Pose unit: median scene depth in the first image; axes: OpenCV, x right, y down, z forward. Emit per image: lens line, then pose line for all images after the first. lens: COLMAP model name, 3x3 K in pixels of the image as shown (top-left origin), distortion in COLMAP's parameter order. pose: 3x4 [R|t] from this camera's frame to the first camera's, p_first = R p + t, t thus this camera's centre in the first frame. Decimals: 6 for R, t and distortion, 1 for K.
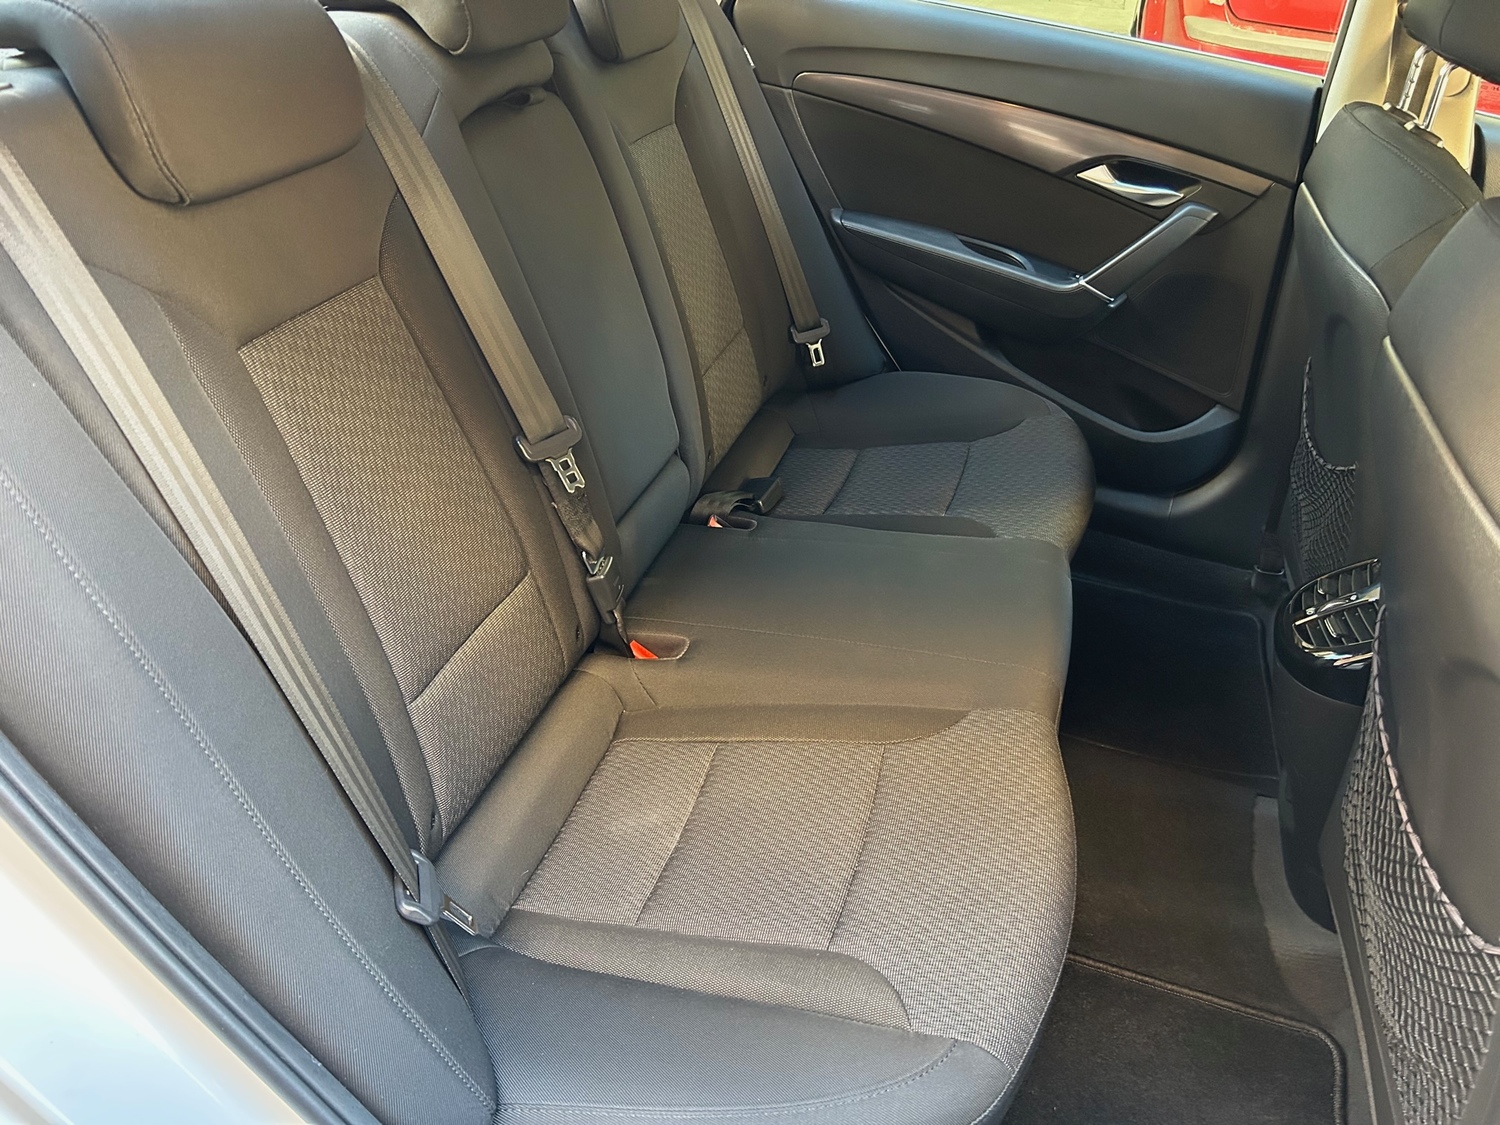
lens RADIAL K [[1141.0, 0, 754.7], [0, 1141.0, 538.4], [0, 0, 1]] dist [0.030648, -0.037715]
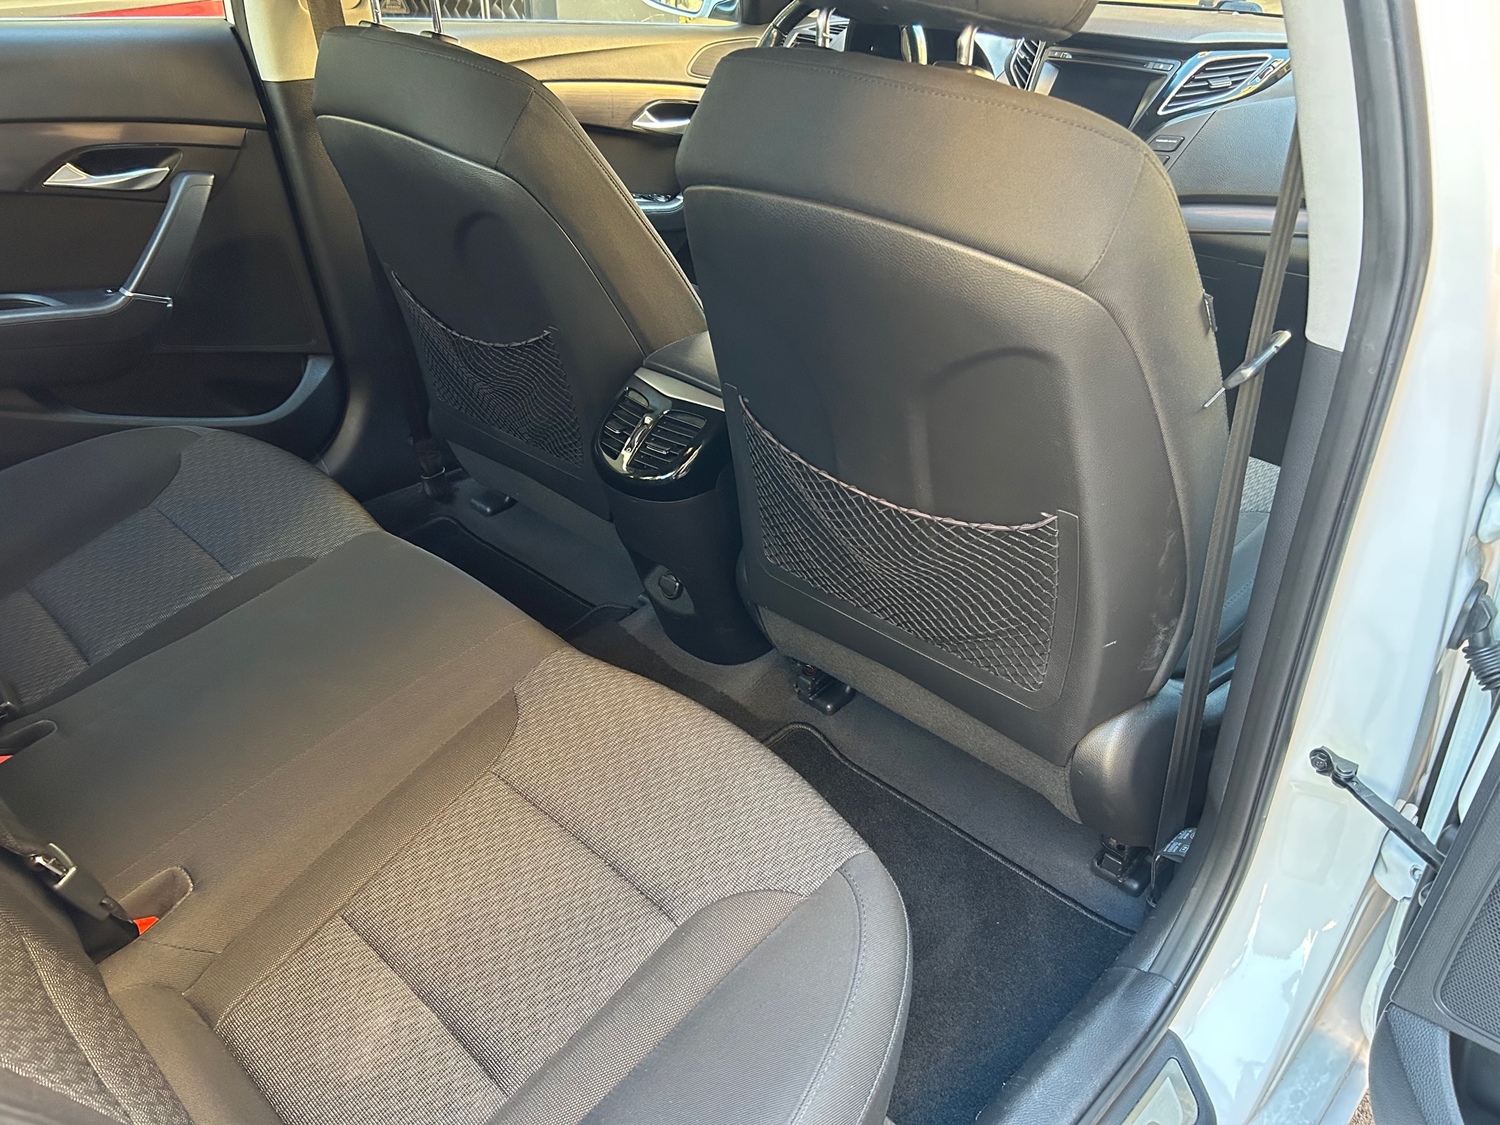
lens RADIAL K [[1132.4, 0, 733.0], [0, 1132.4, 556.8], [0, 0, 1]] dist [0.067292, -0.097209]
pose [[0.462362, -0.530710, 0.710330, -0.237680], [0.488135, 0.821128, 0.295758, -0.093127], [-0.740234, 0.209990, 0.638716, 0.138889]]
